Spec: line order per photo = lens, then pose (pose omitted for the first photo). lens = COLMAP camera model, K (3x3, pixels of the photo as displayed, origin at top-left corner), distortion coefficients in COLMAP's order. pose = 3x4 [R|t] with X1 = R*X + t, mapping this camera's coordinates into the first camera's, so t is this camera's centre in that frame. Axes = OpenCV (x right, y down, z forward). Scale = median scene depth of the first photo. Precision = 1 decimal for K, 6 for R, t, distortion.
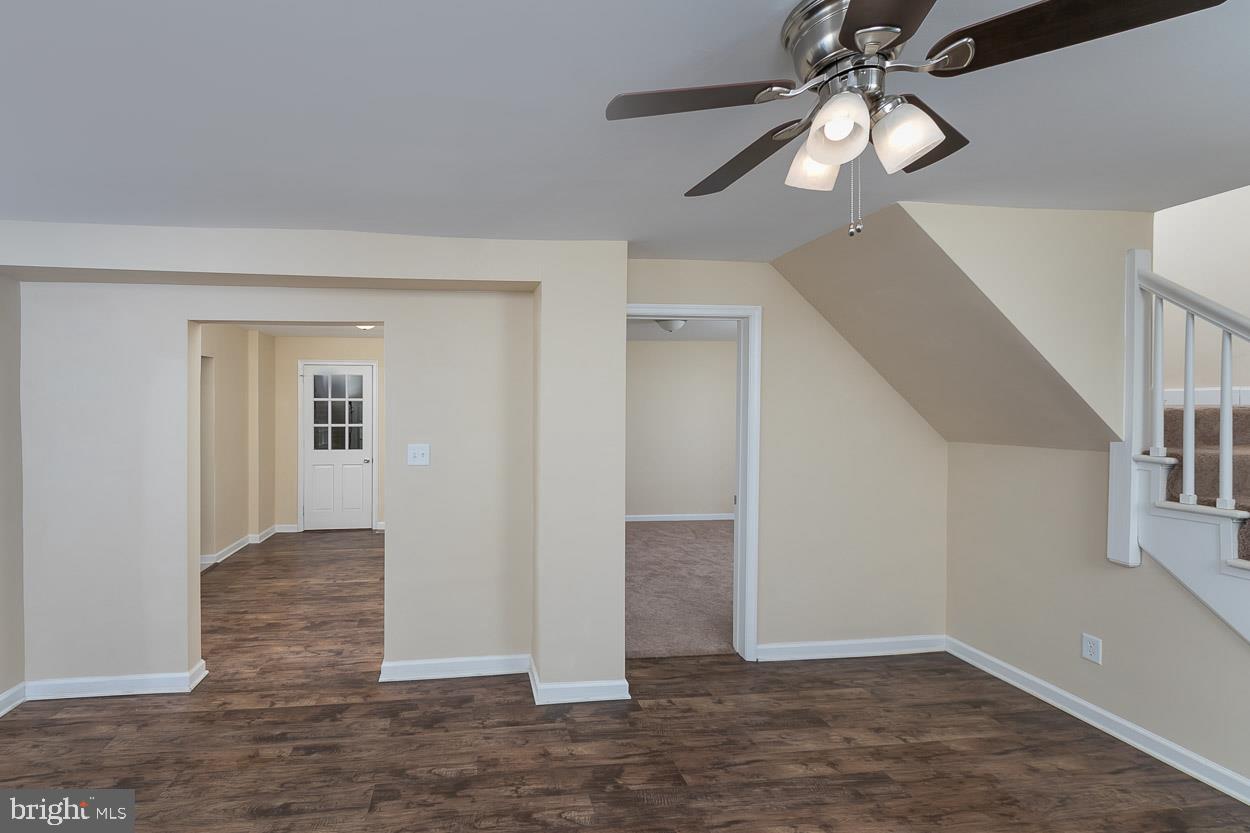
lens RADIAL K [[491.9, 0, 518.7], [0, 491.9, 419.7], [0, 0, 1]] dist [0.002306, -0.001190]
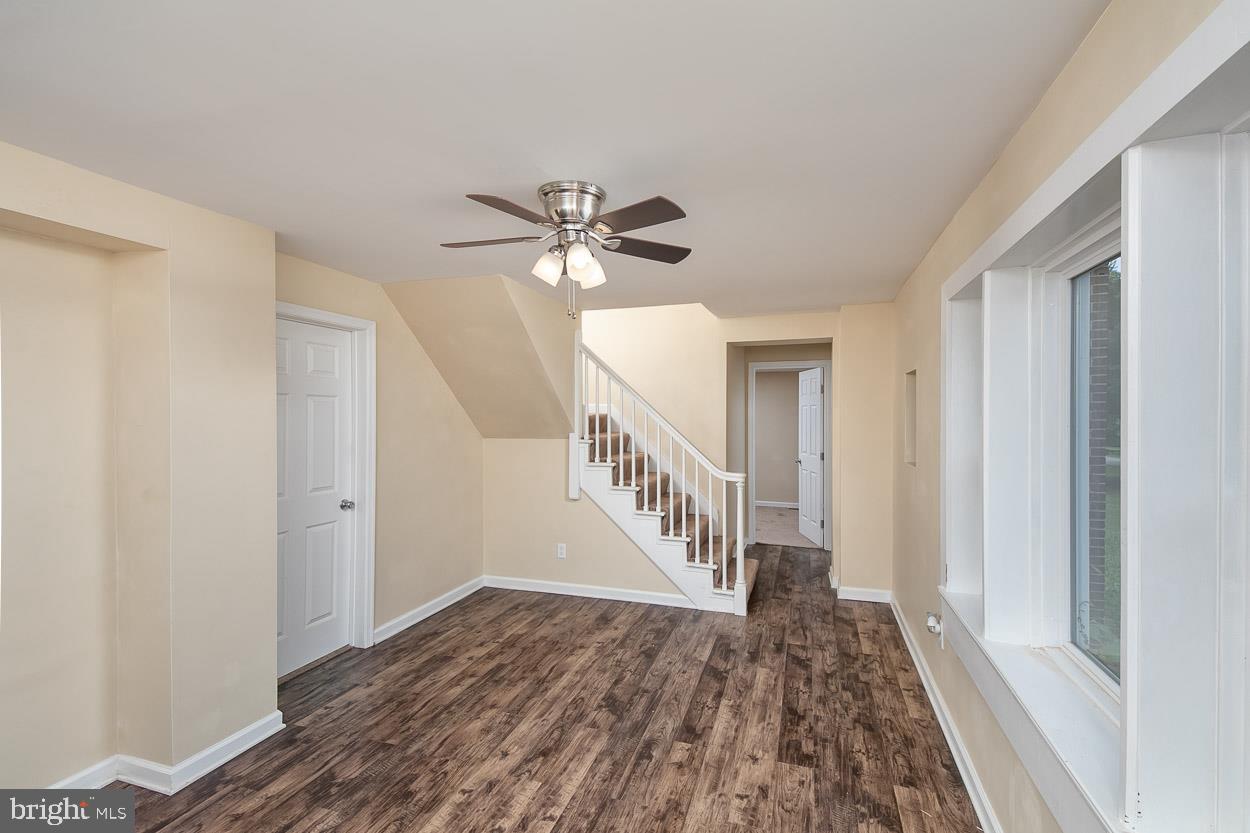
lens RADIAL K [[549.1, 0, 632.9], [0, 549.1, 421.7], [0, 0, 1]] dist [0.007674, -0.002612]
pose [[0.389839, -0.004189, 0.920873, -0.542825], [0.007689, 0.999970, 0.001293, 0.005055], [-0.920851, 0.006577, 0.389860, 0.002662]]
